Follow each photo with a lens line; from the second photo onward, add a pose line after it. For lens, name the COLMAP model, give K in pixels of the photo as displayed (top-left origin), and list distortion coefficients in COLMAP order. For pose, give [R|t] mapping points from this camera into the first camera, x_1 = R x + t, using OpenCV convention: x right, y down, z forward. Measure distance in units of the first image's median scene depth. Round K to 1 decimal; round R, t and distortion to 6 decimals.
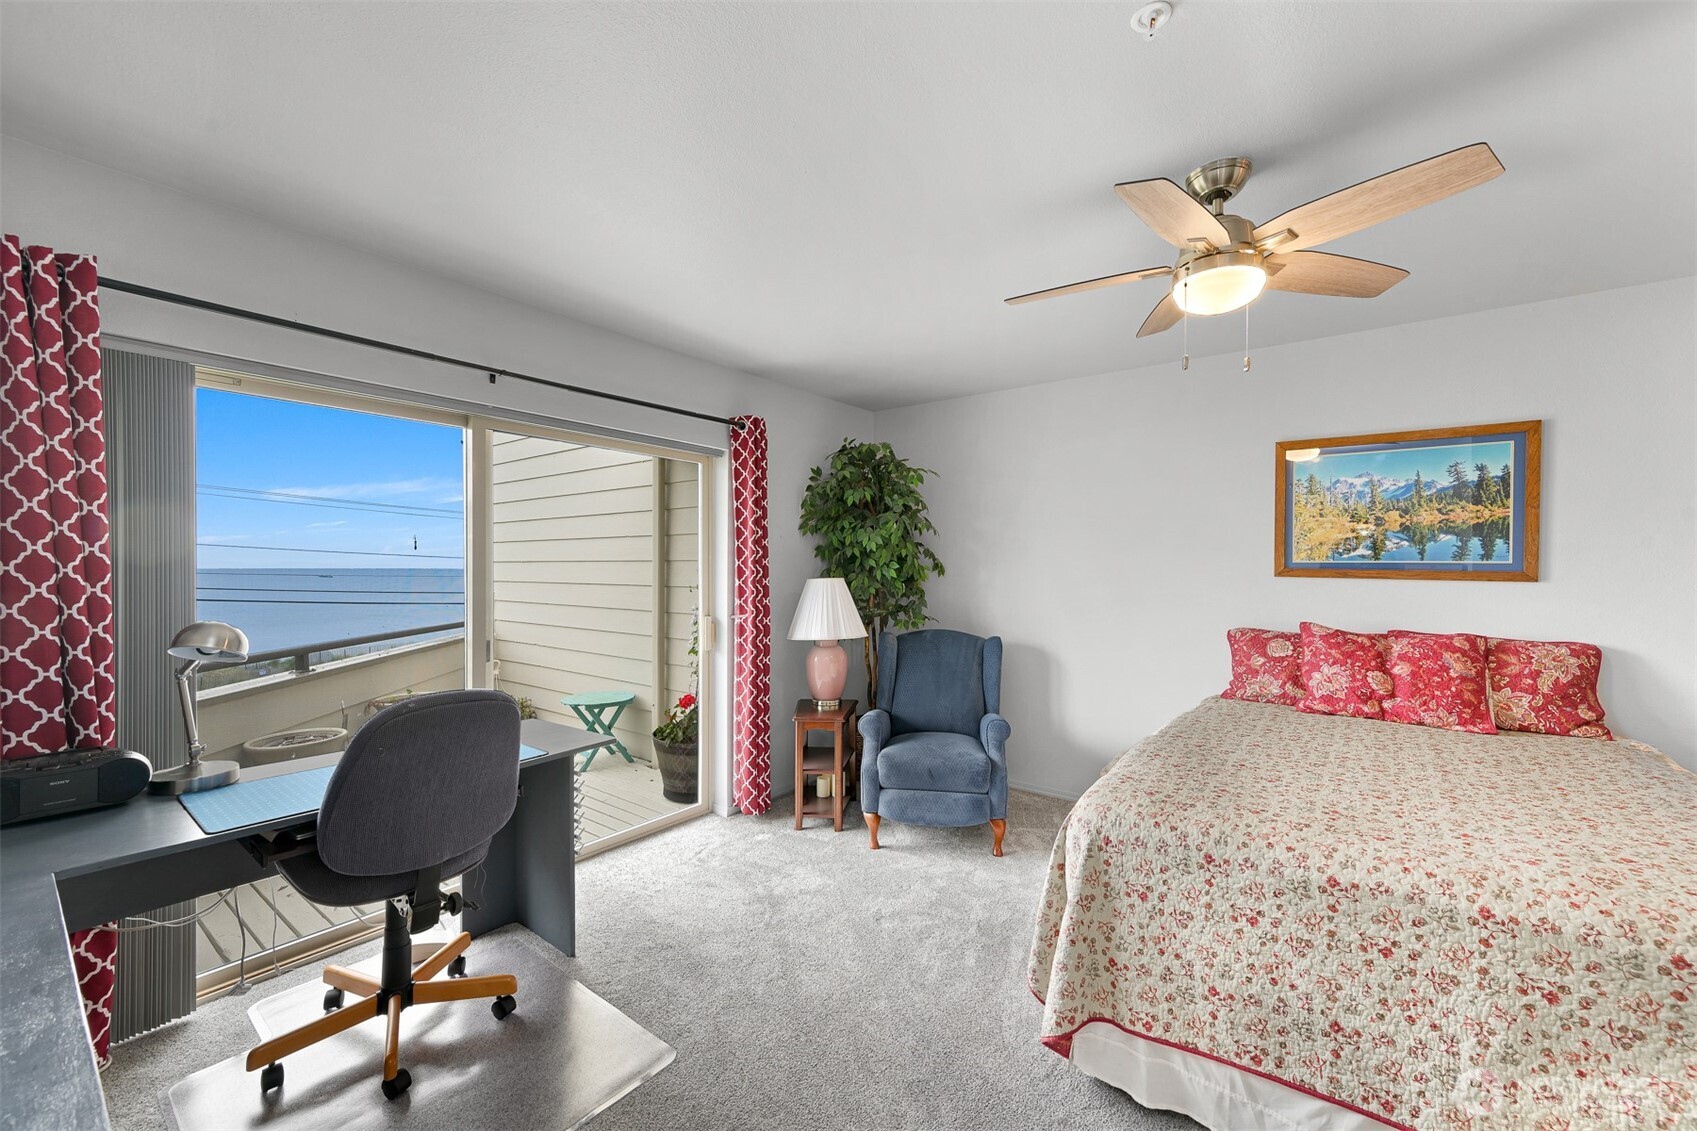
lens RADIAL K [[668.9, 0, 853.4], [0, 668.9, 571.5], [0, 0, 1]] dist [-0.001021, -0.000423]
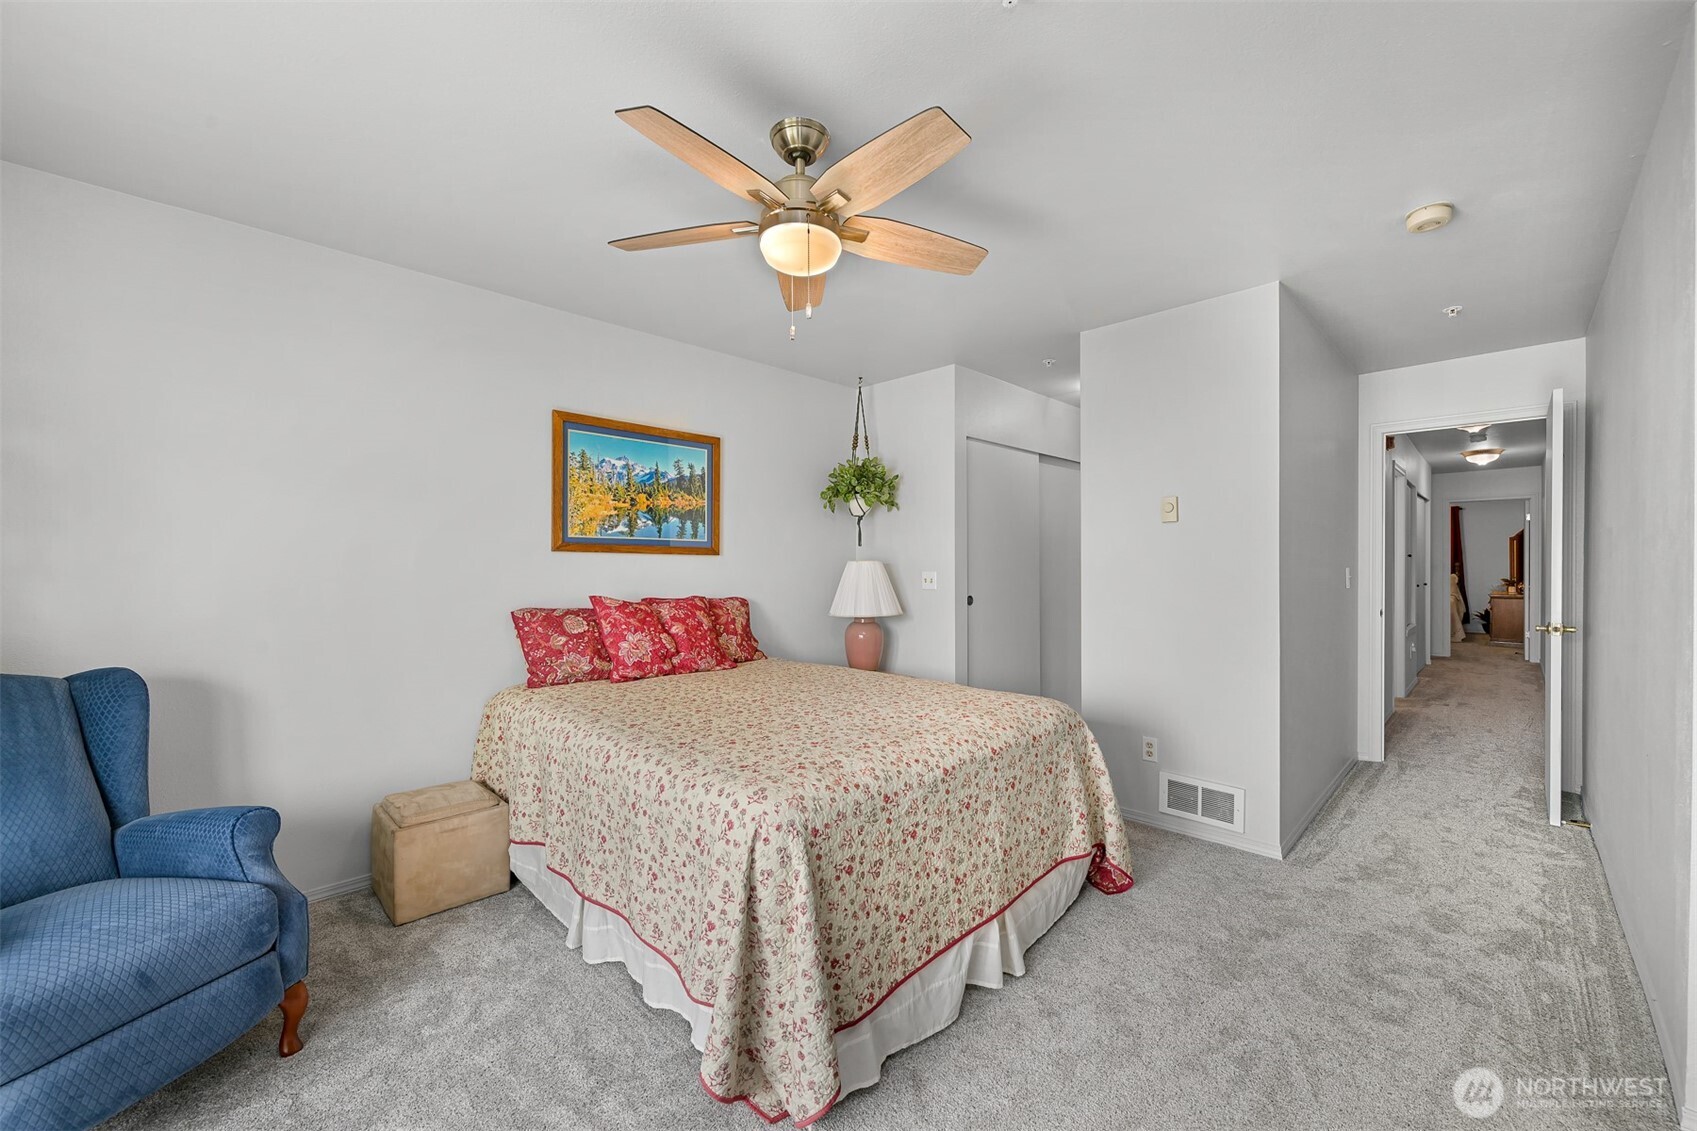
lens RADIAL K [[668.9, 0, 853.4], [0, 668.9, 571.5], [0, 0, 1]] dist [-0.001021, -0.000423]
pose [[0.127710, -0.013094, 0.991725, -0.295029], [0.011688, 0.999863, 0.011696, 0.034679], [-0.991743, 0.010097, 0.127846, 0.526260]]
